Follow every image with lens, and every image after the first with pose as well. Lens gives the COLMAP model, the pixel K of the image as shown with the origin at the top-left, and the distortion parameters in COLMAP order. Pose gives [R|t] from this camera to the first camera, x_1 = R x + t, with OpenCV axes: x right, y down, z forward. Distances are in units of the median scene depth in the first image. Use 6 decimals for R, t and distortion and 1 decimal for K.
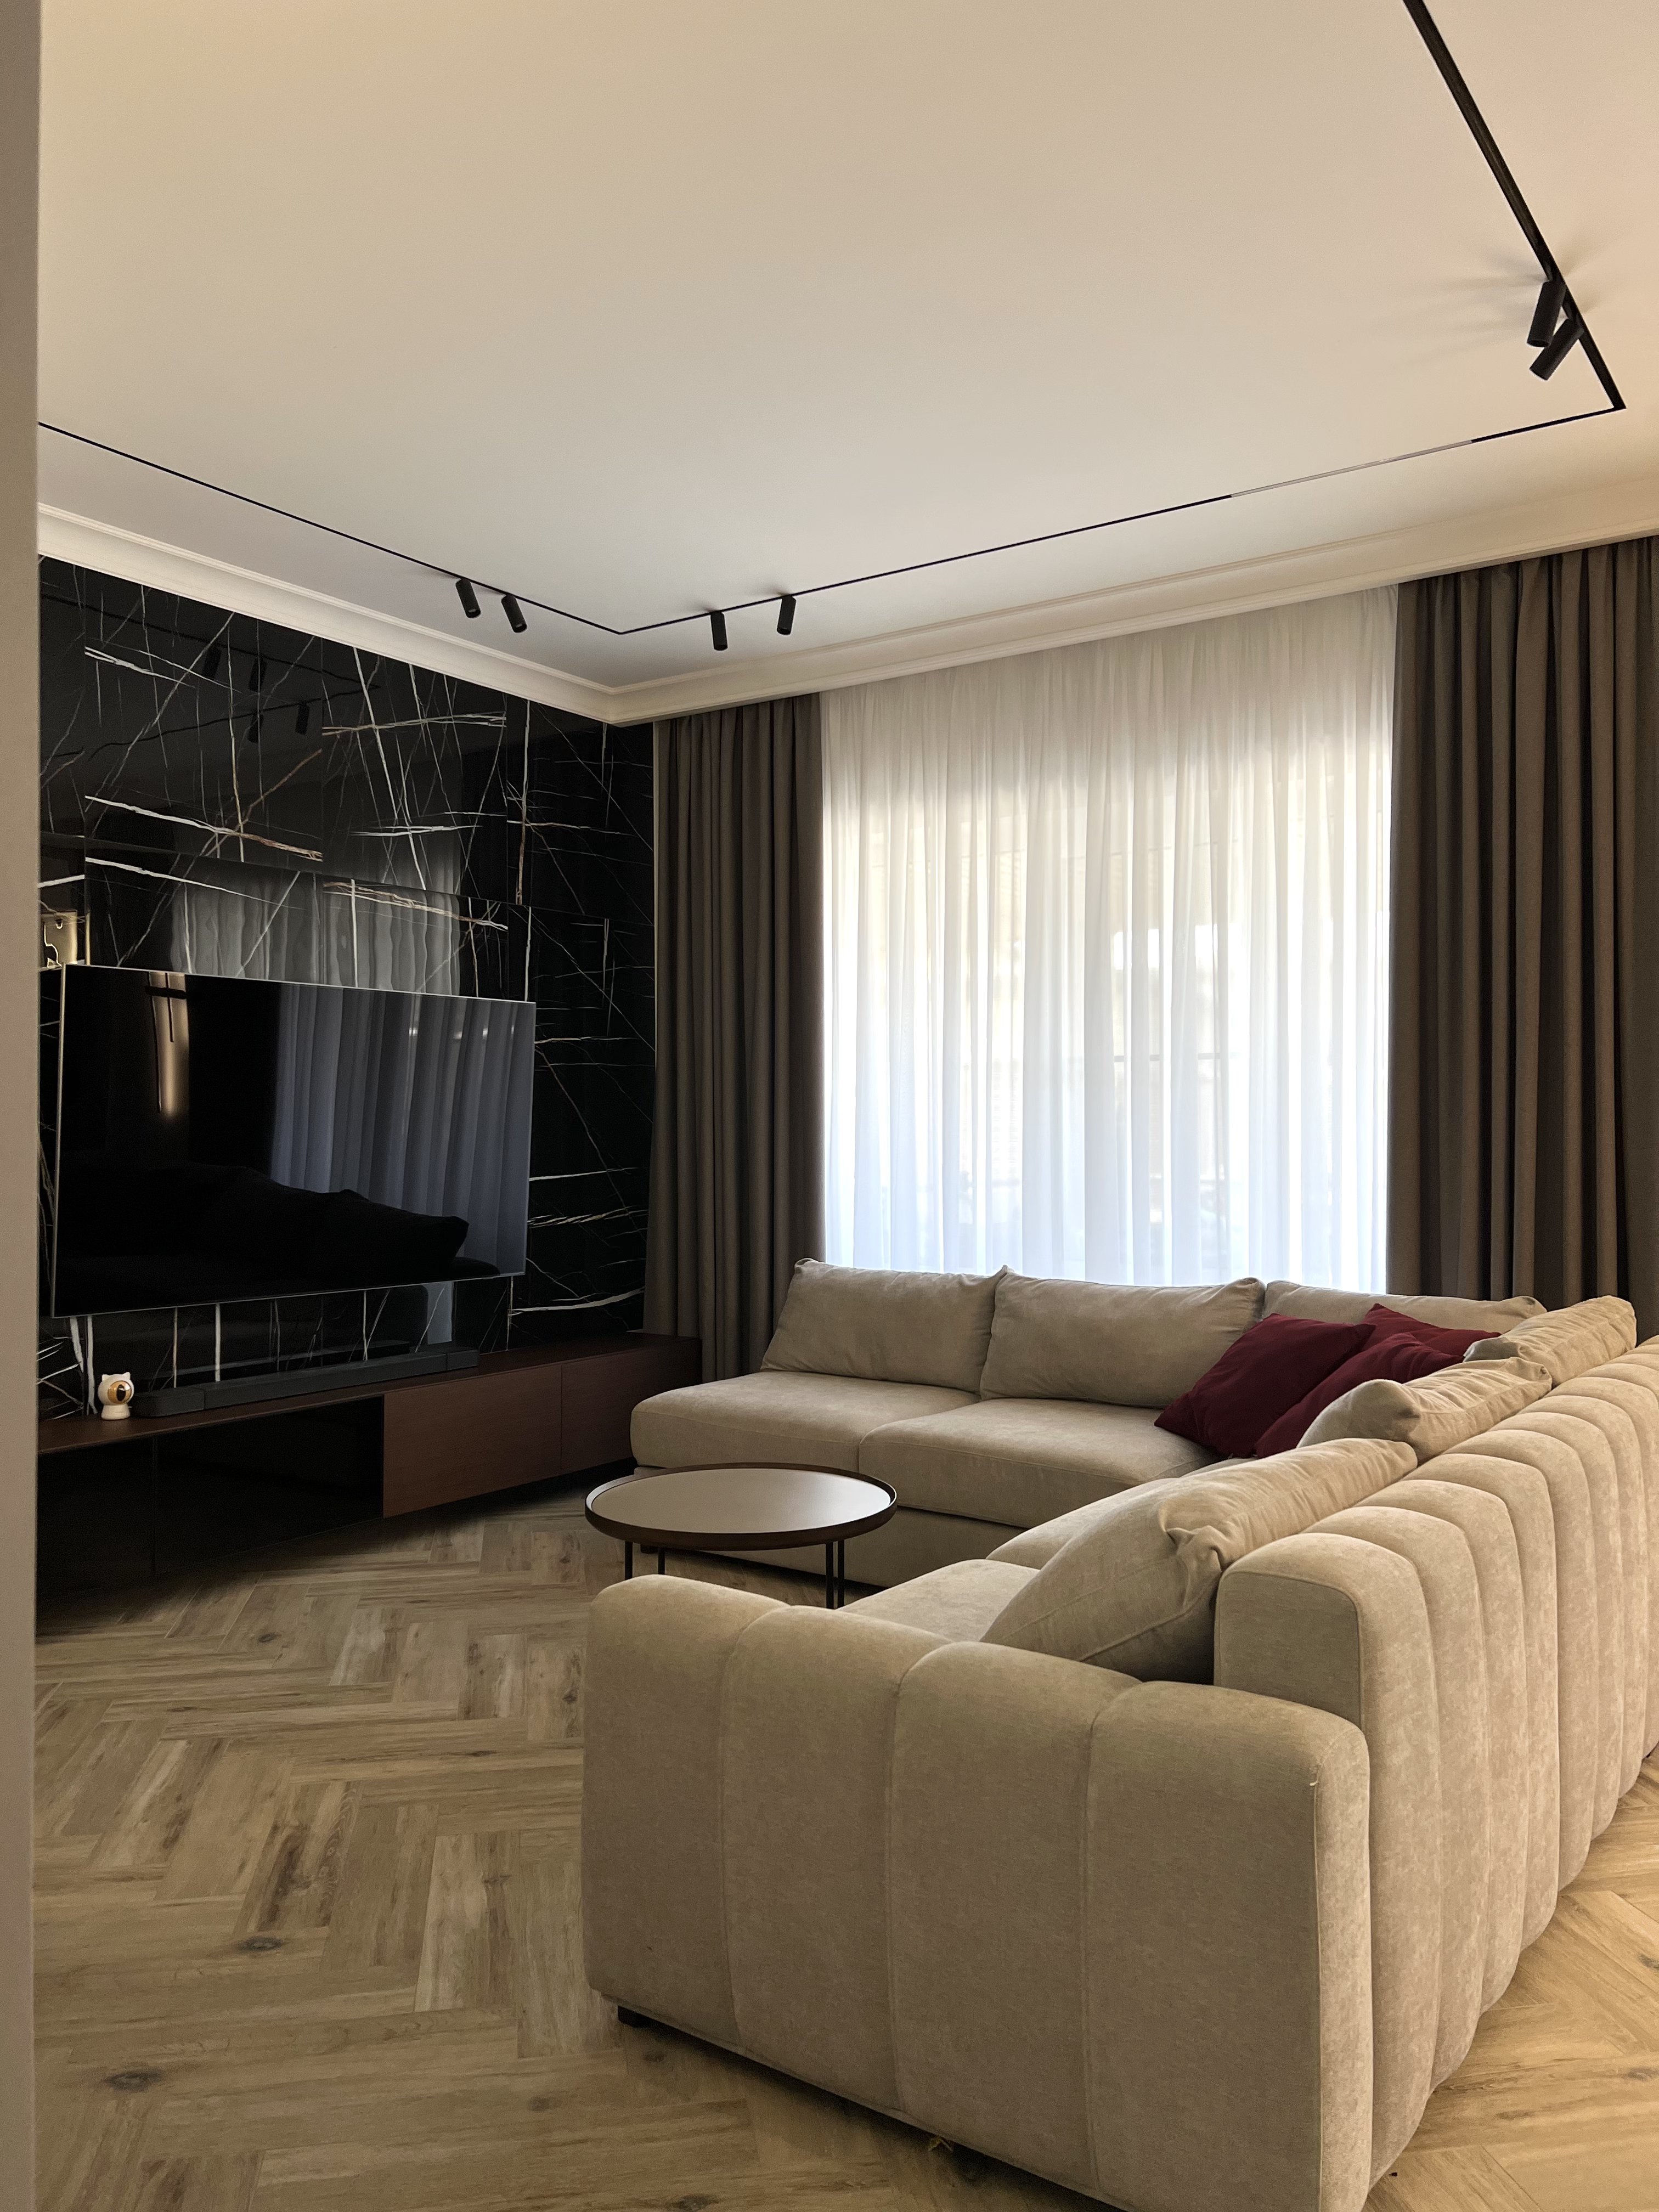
lens RADIAL K [[1757.0, 0, 845.0], [0, 1757.0, 1110.7], [0, 0, 1]] dist [0.085657, -0.101437]
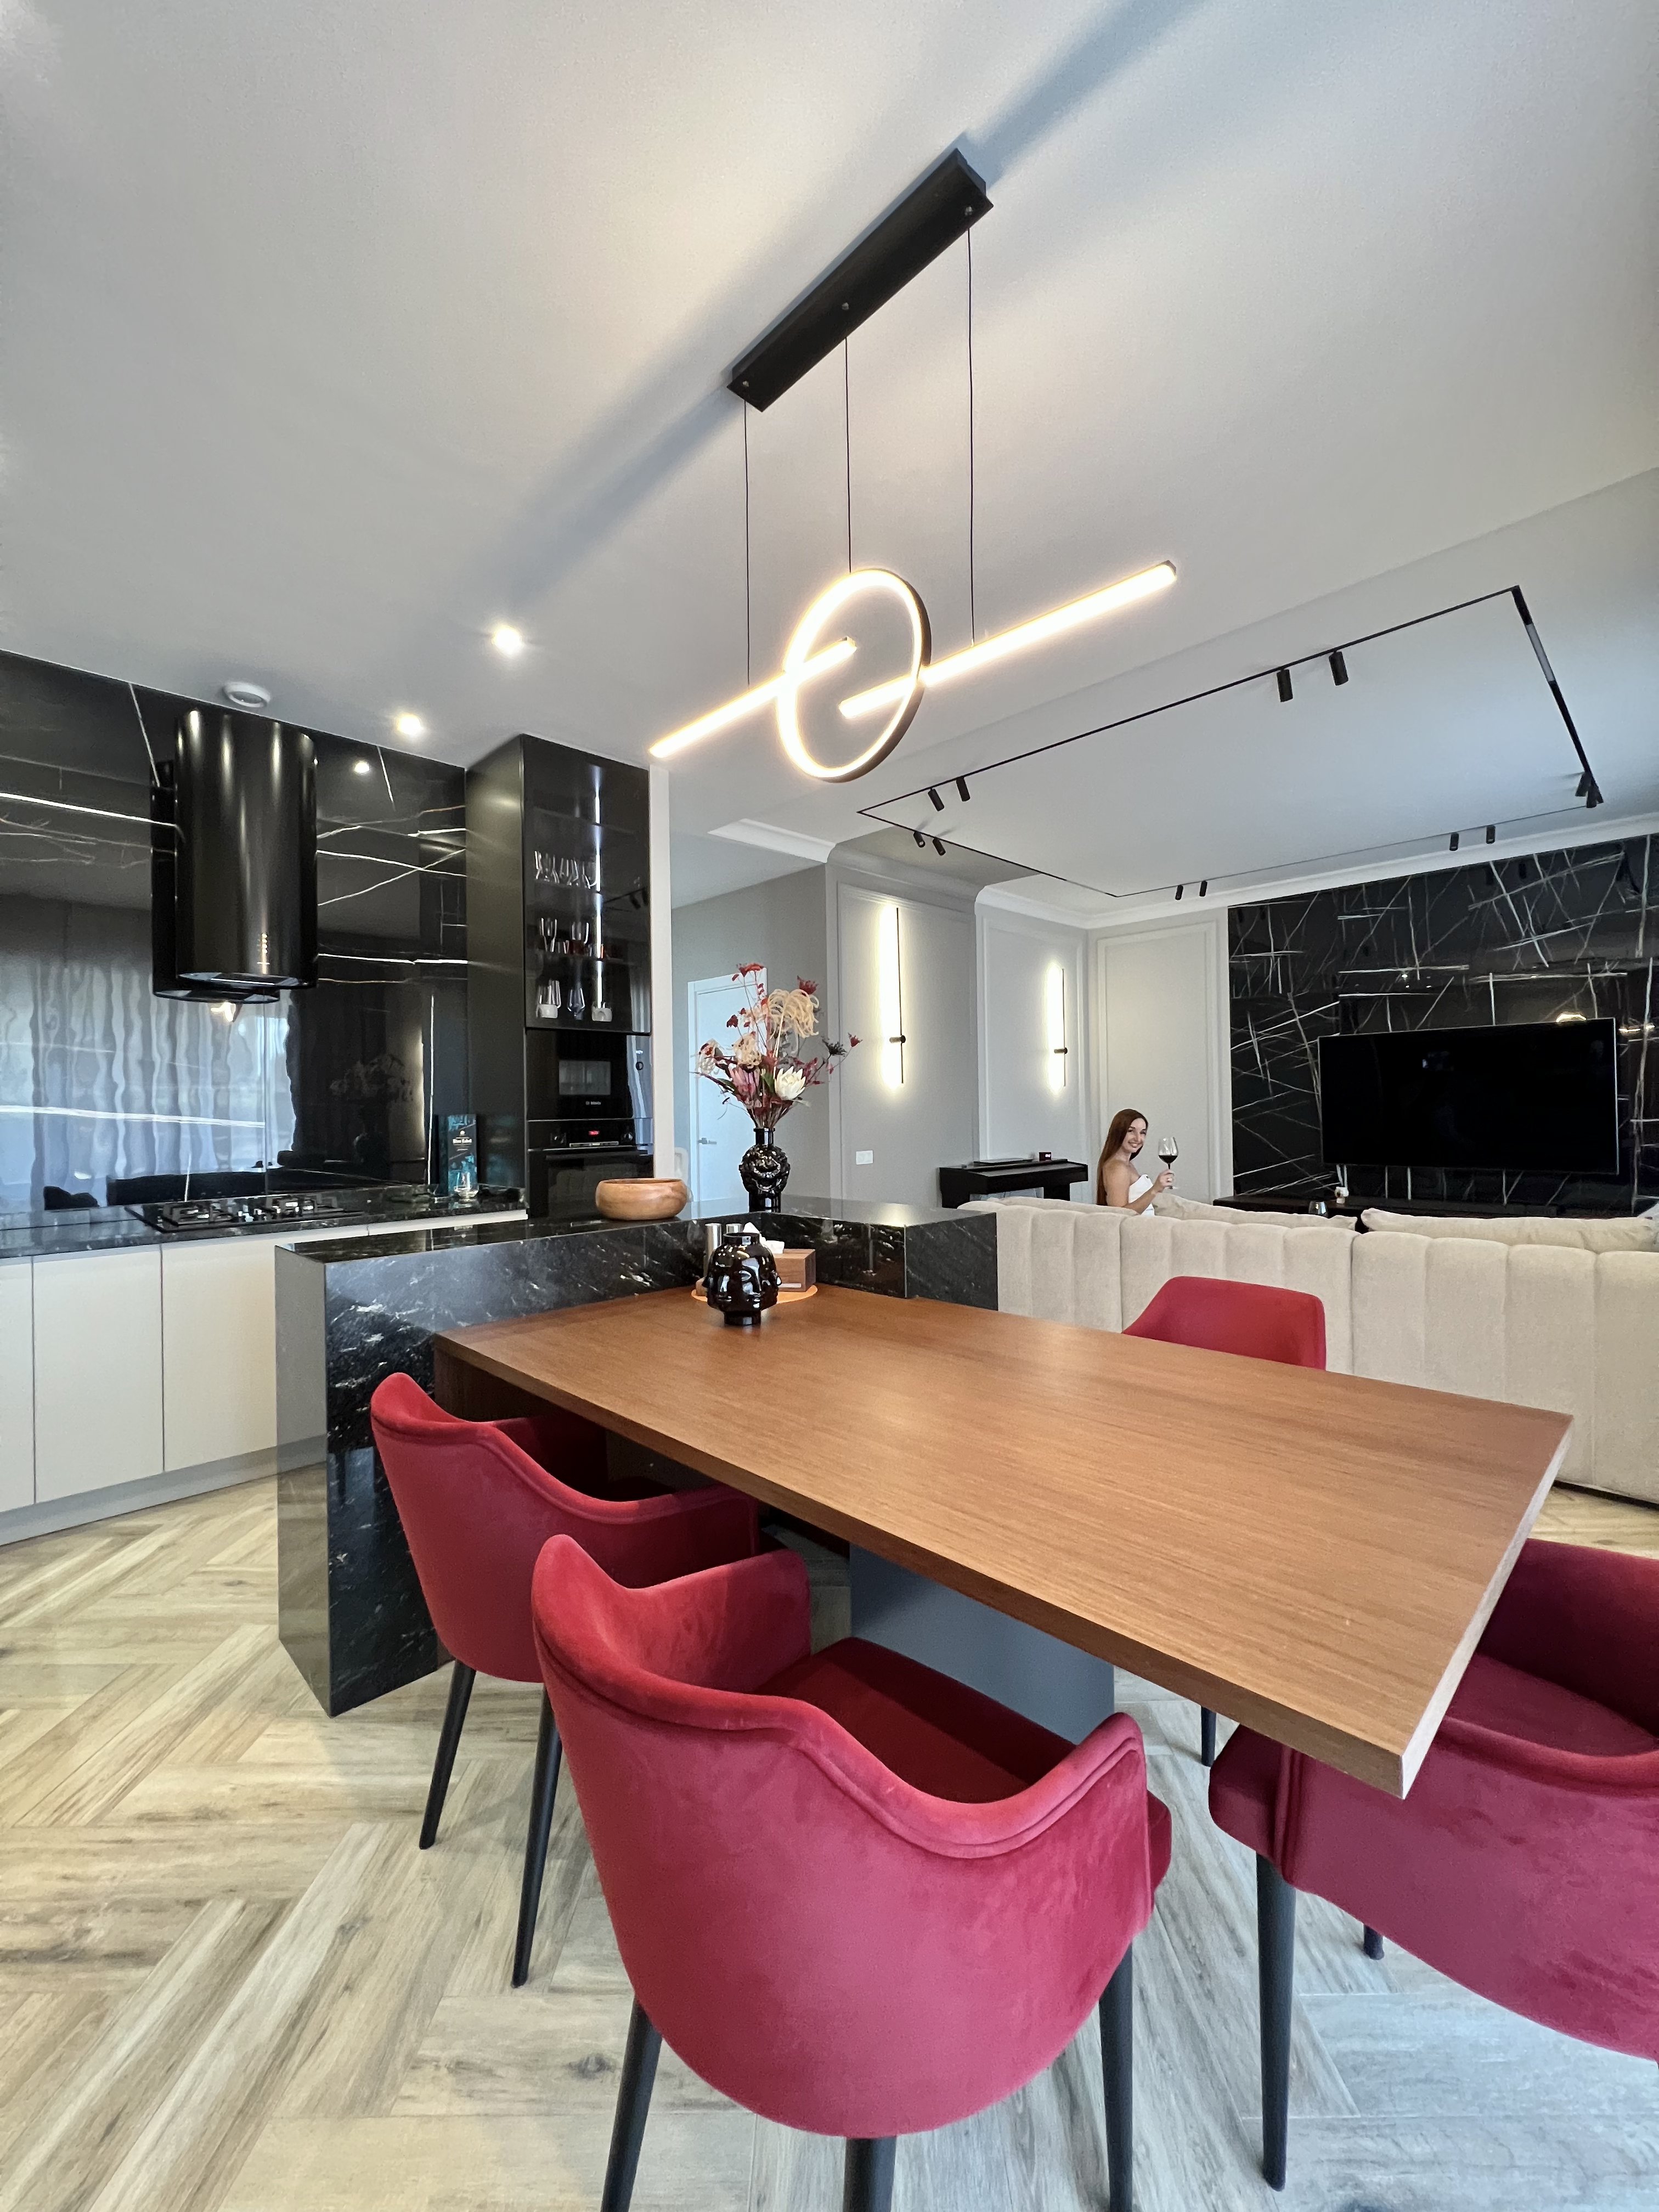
lens RADIAL K [[889.3, 0, 826.3], [0, 889.3, 1105.6], [0, 0, 1]] dist [0.007080, 0.000072]
pose [[-0.222274, 0.001774, -0.974983, 0.952304], [0.028885, 0.999571, -0.004767, 0.008085], [0.974556, -0.029222, -0.222230, 0.481952]]
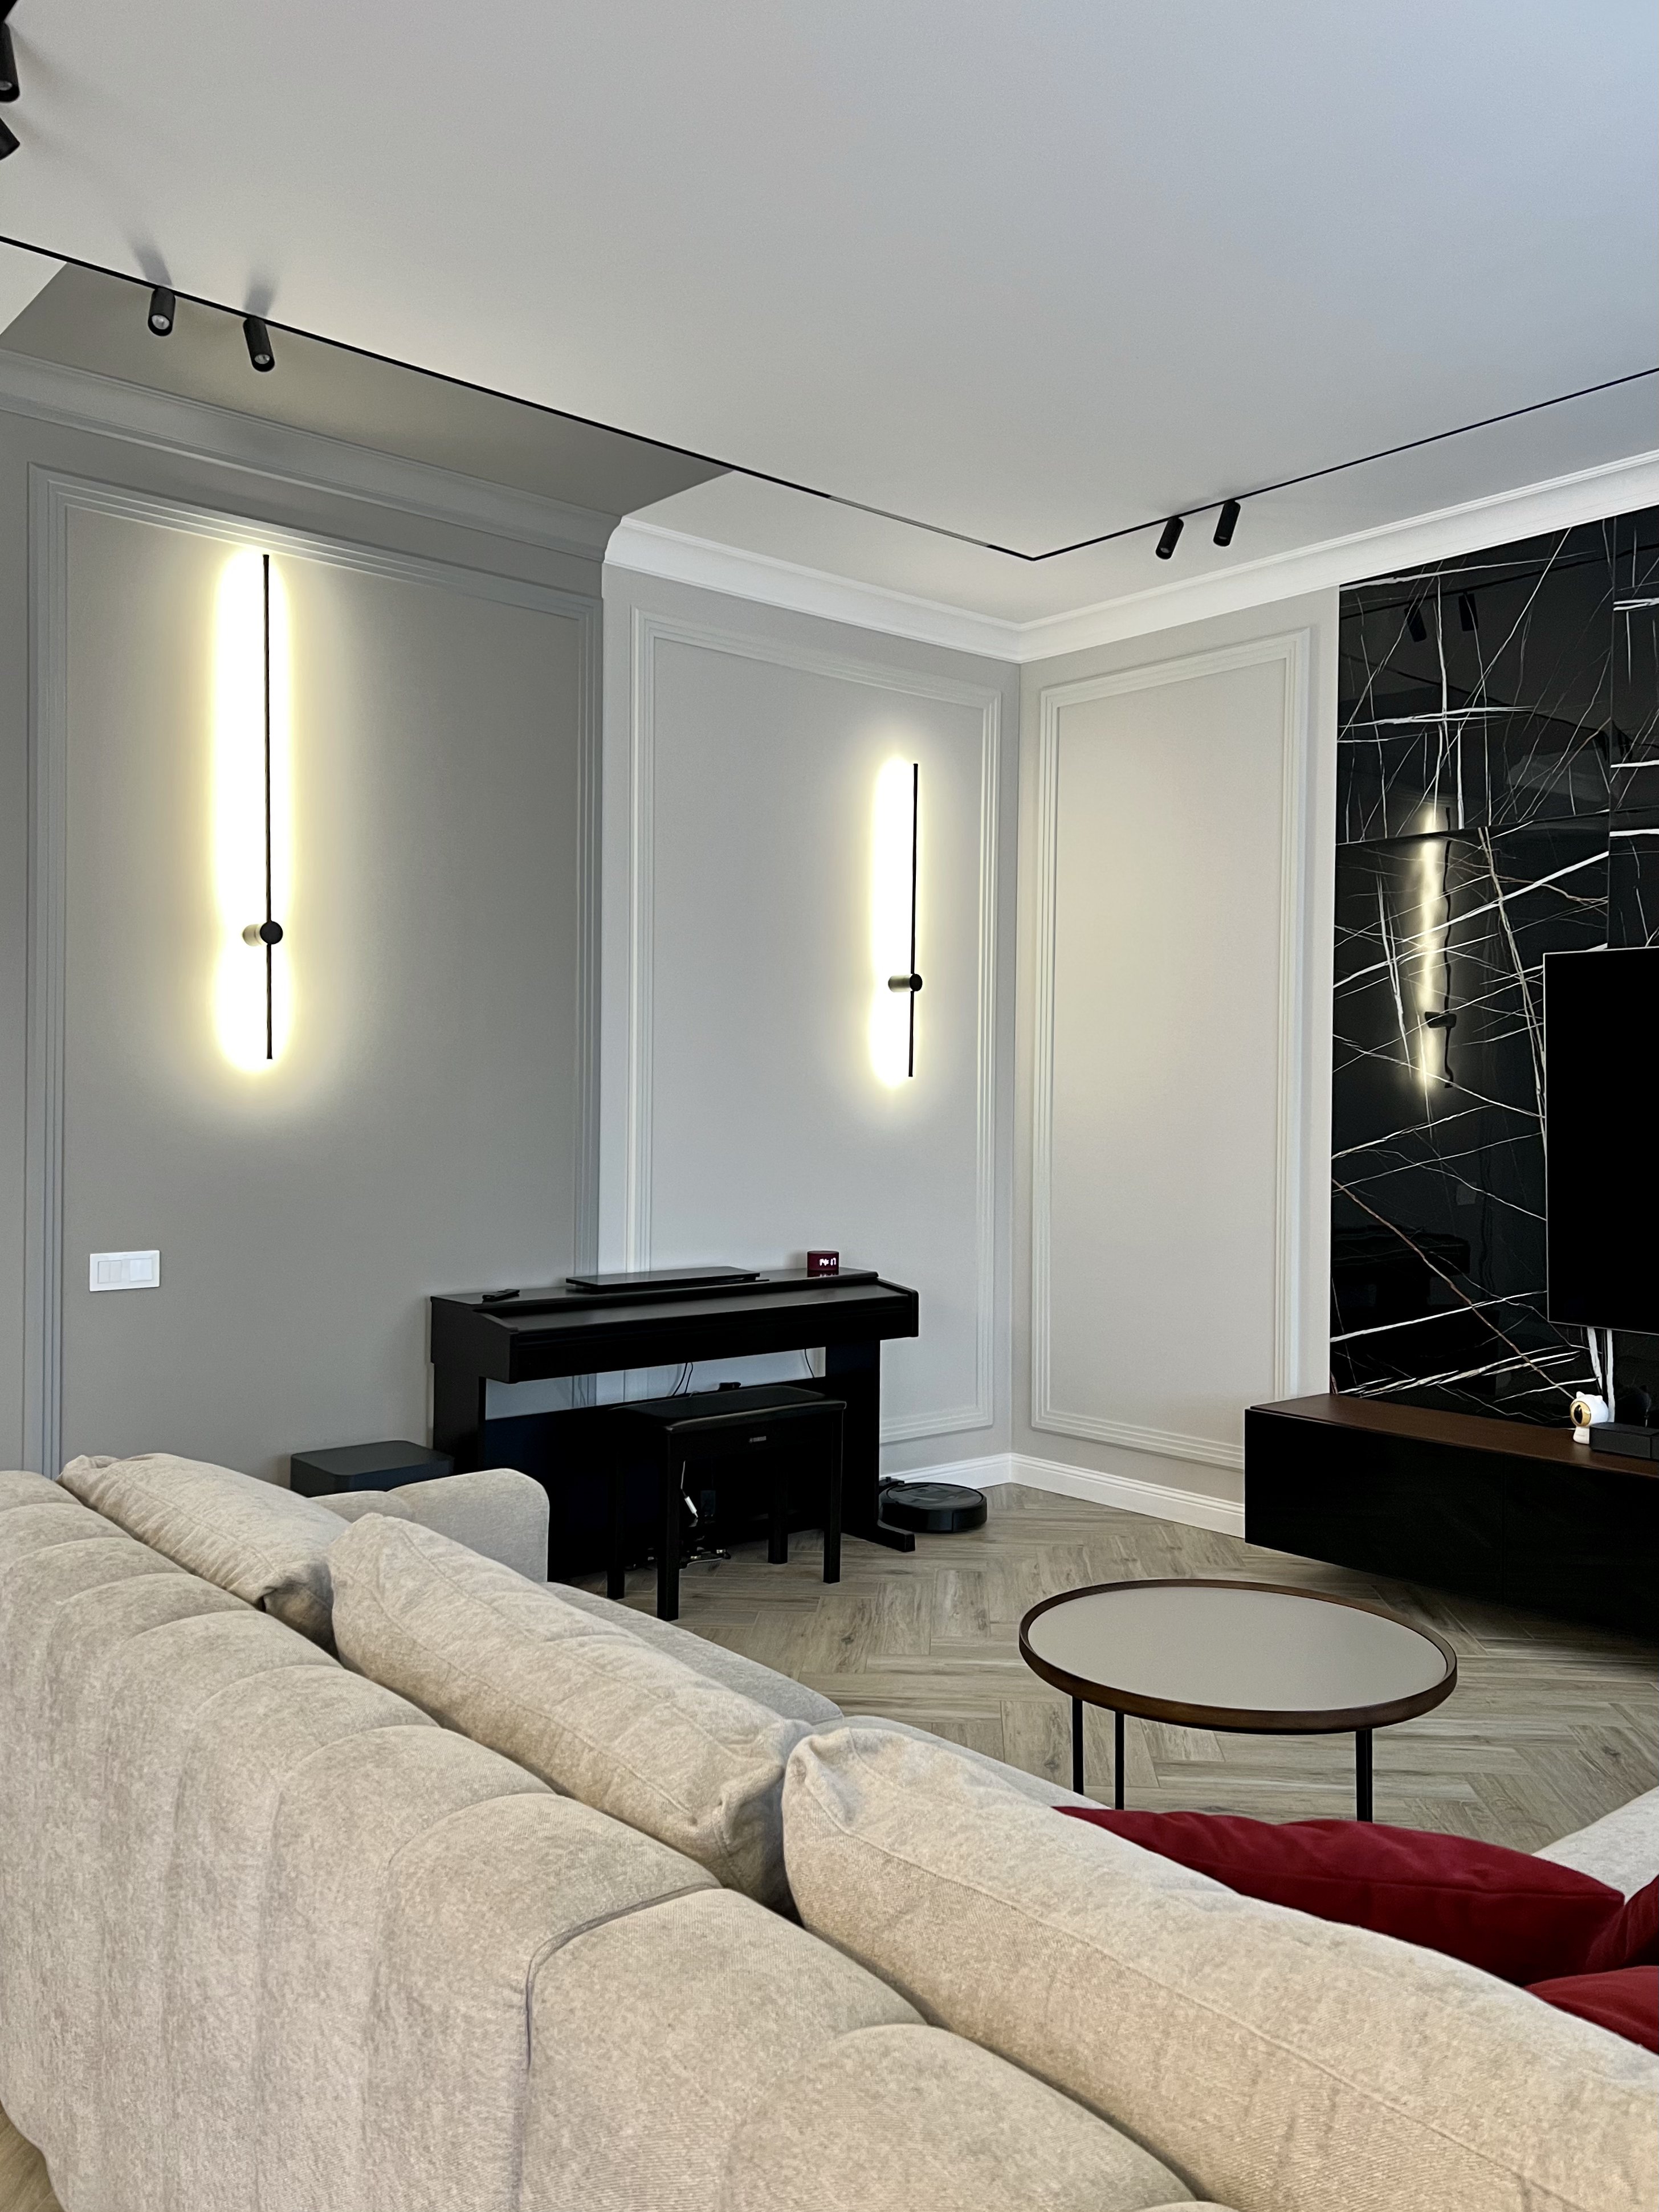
lens RADIAL K [[1757.1, 0, 797.4], [0, 1757.1, 1111.8], [0, 0, 1]] dist [0.085657, -0.101437]
pose [[-0.291902, 0.004604, -0.956437, 0.519583], [0.001177, 0.999989, 0.004454, -0.001930], [0.956447, 0.000174, -0.291904, 0.777044]]
